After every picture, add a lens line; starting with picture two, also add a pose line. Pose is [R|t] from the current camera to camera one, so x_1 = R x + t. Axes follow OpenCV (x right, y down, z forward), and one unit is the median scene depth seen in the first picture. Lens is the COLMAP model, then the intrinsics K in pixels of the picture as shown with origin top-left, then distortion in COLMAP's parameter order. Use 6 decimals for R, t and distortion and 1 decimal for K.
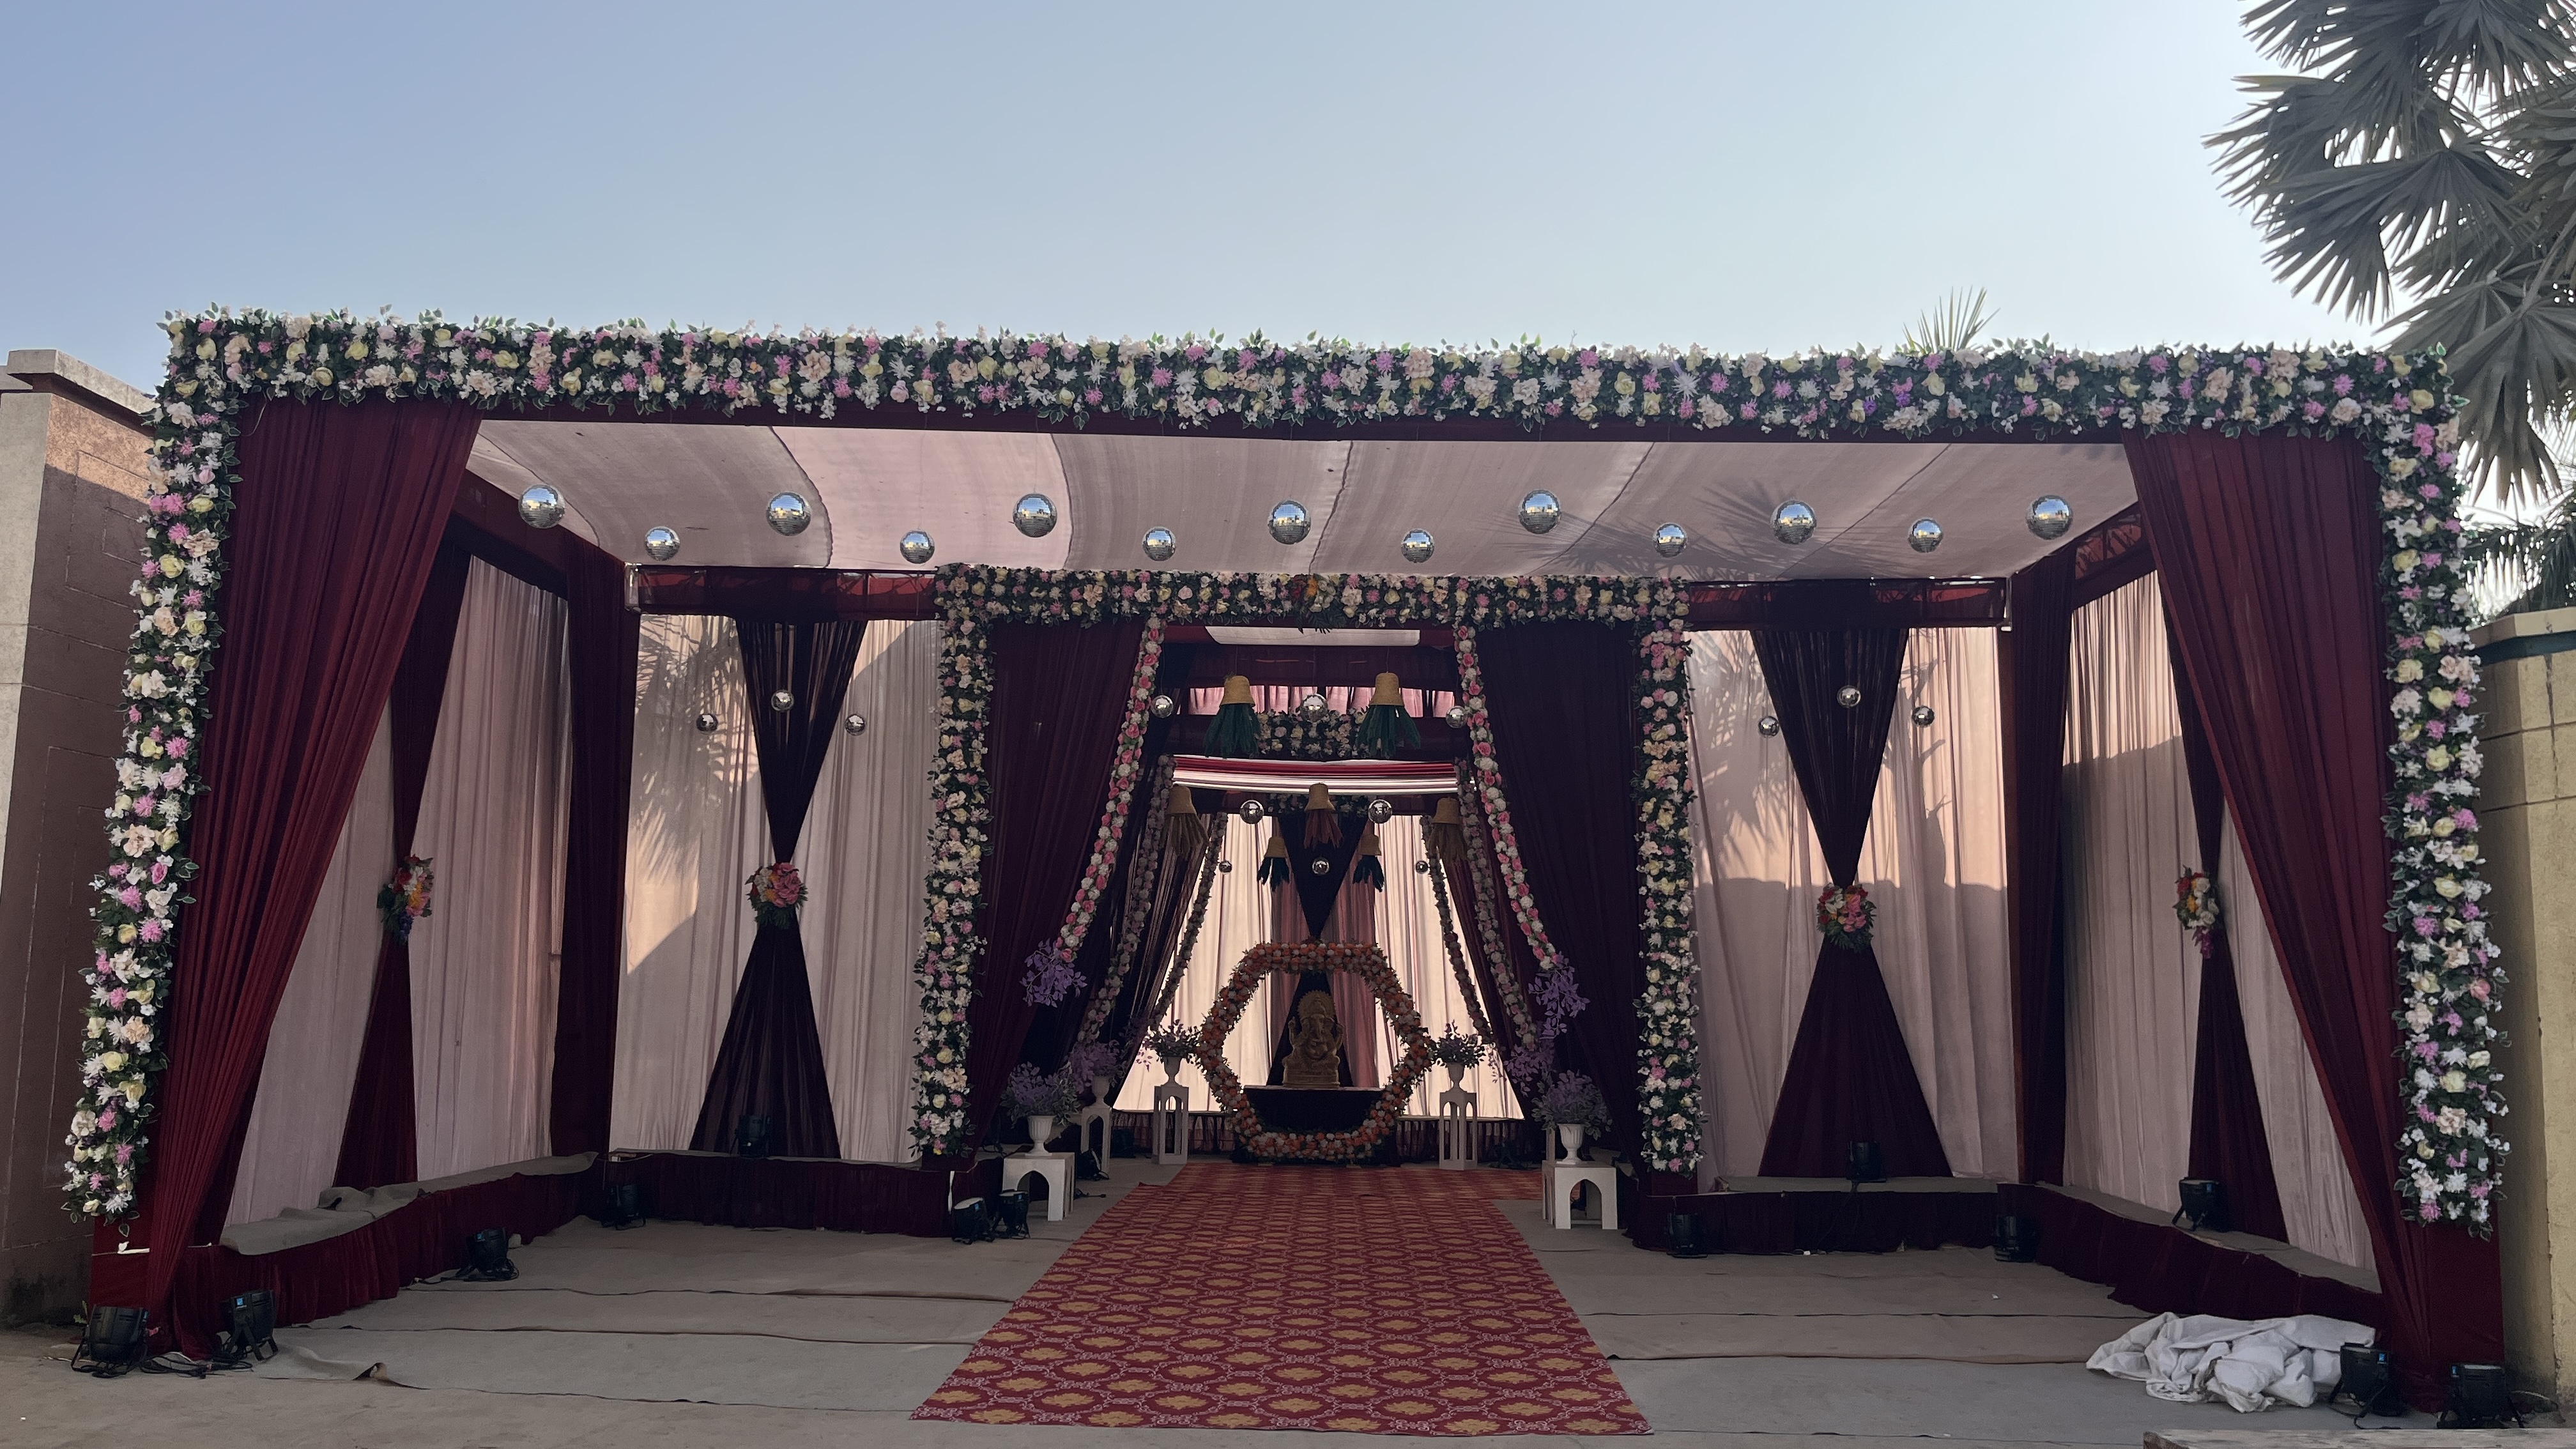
lens RADIAL K [[1882.4, 0, 1267.3], [0, 1882.4, 717.2], [0, 0, 1]] dist [0.069749, -0.073291]
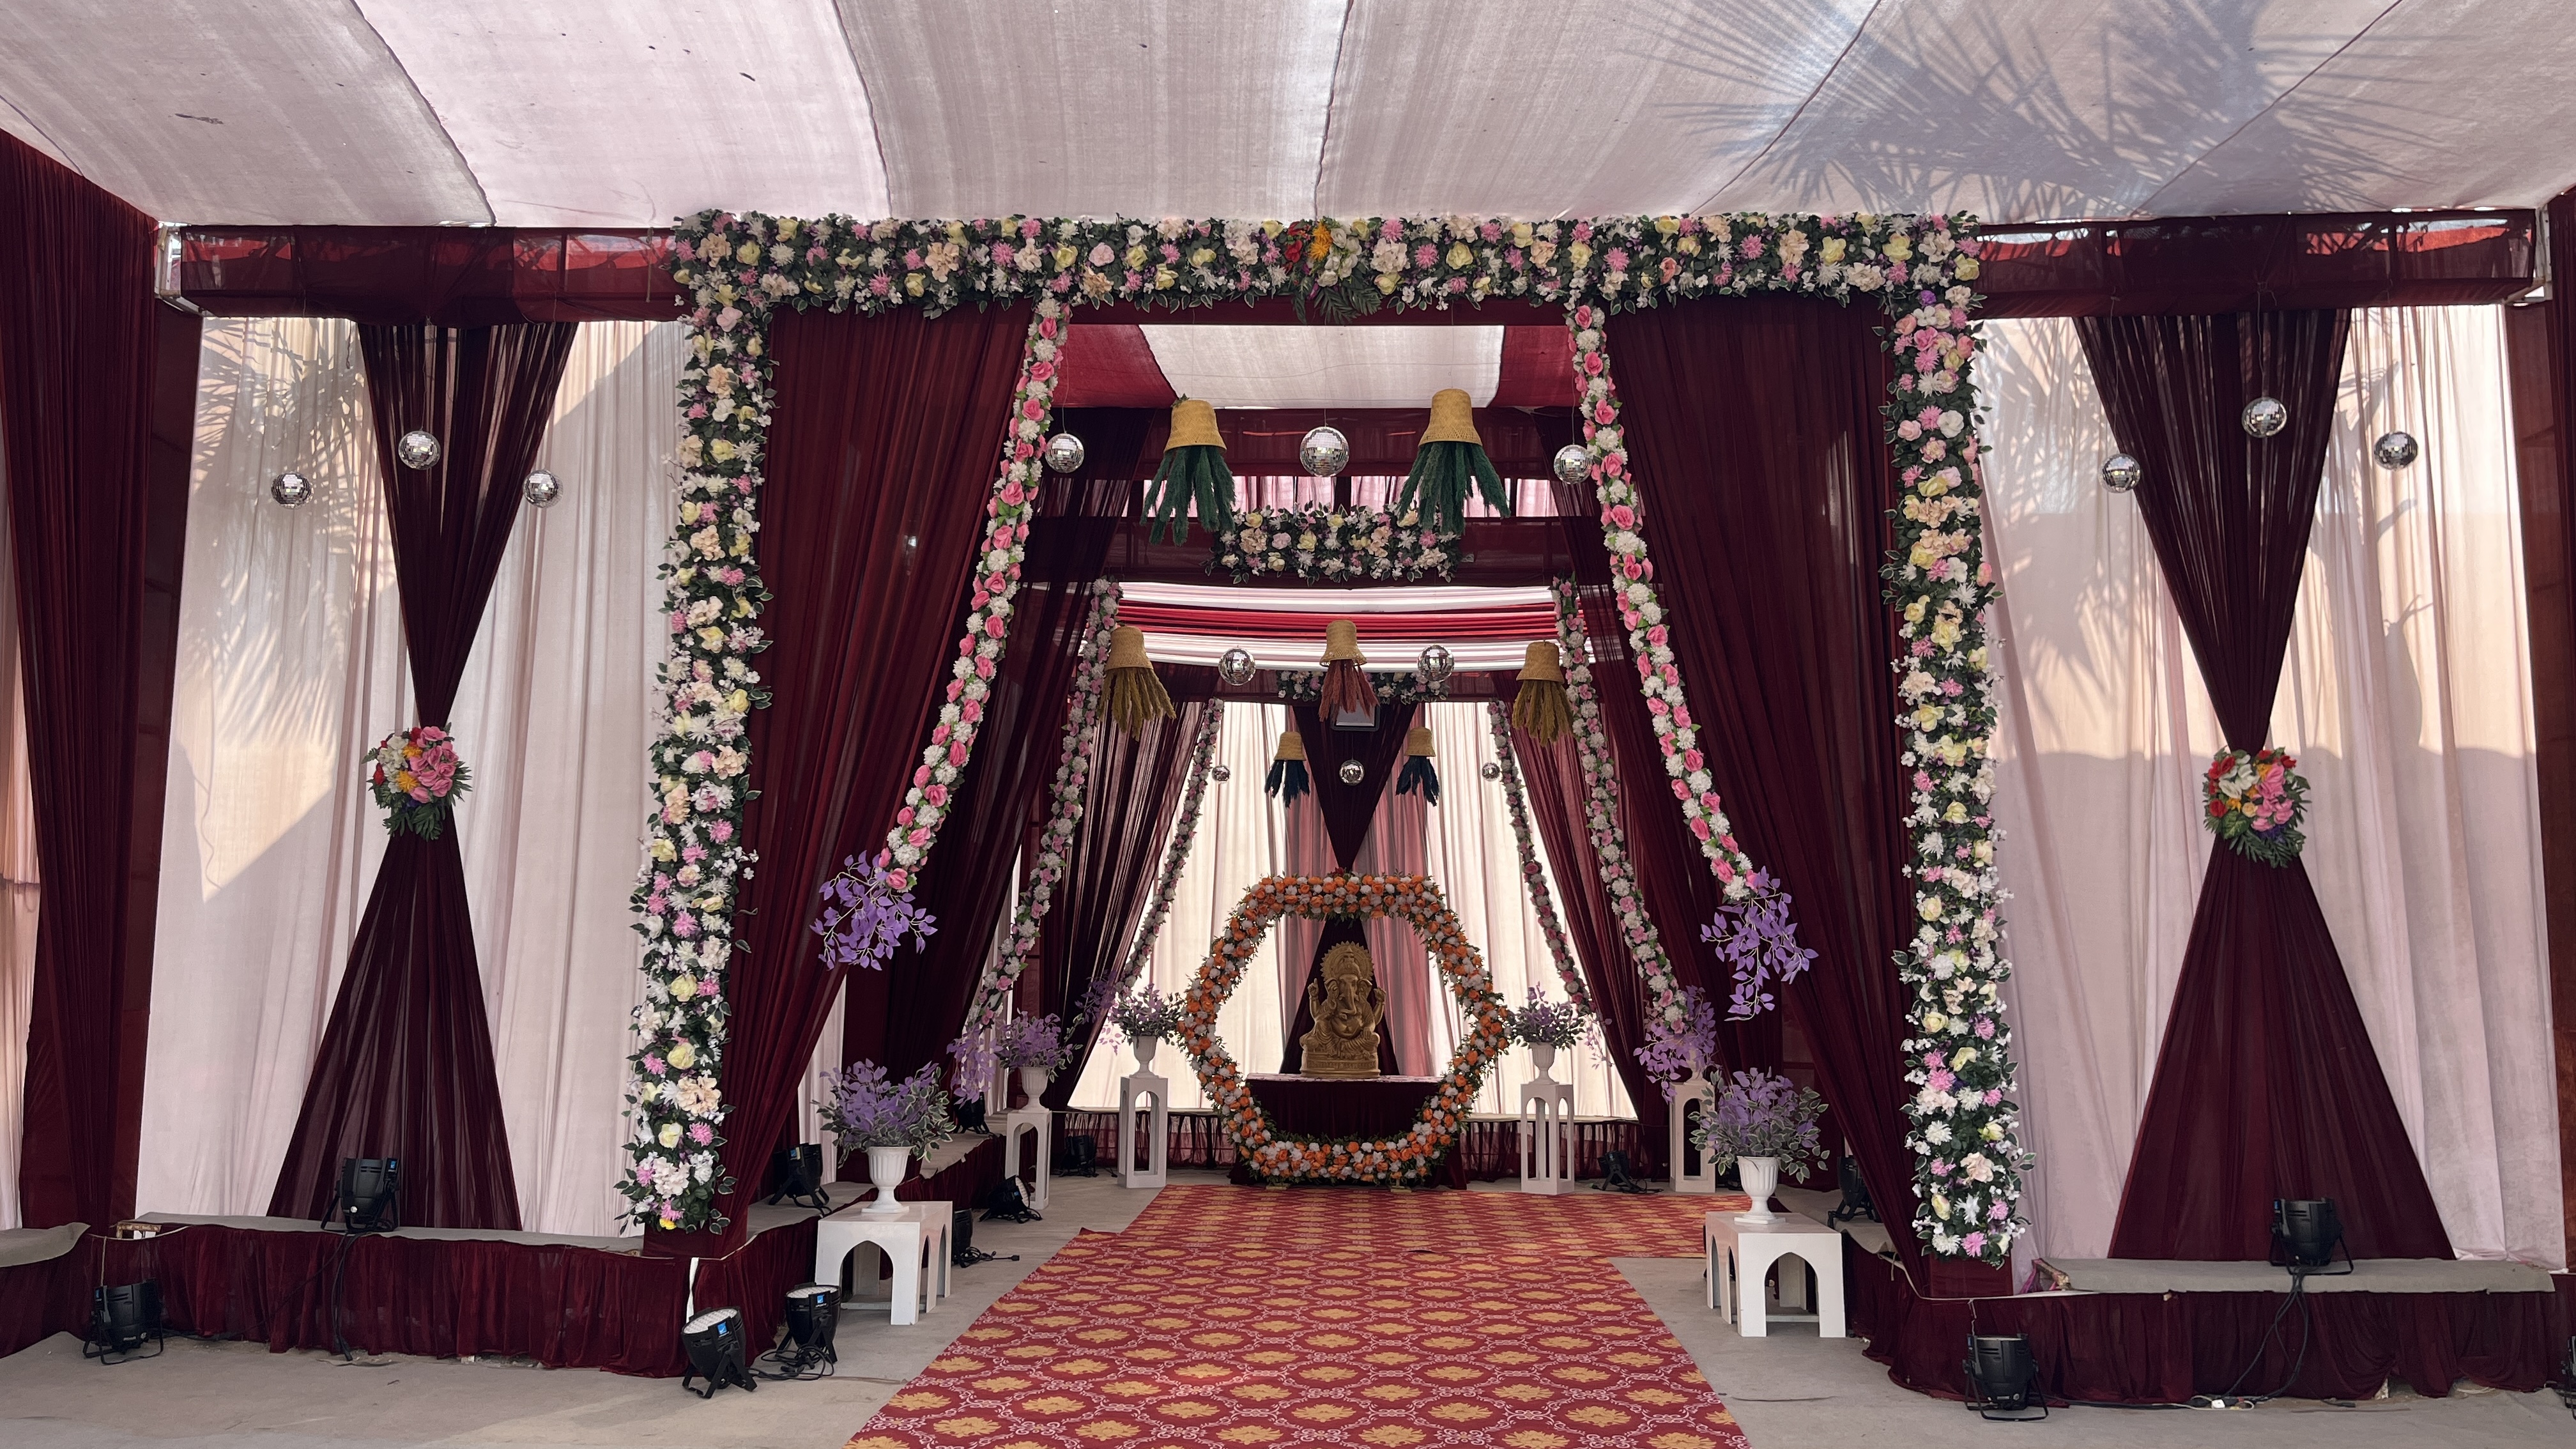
lens RADIAL K [[1866.6, 0, 1271.5], [0, 1866.6, 682.2], [0, 0, 1]] dist [0.023805, -0.003617]
pose [[0.999739, -0.008481, -0.021211, 0.019733], [0.008552, 0.999958, 0.003255, 0.064004], [0.021182, -0.003435, 0.999770, 0.425464]]
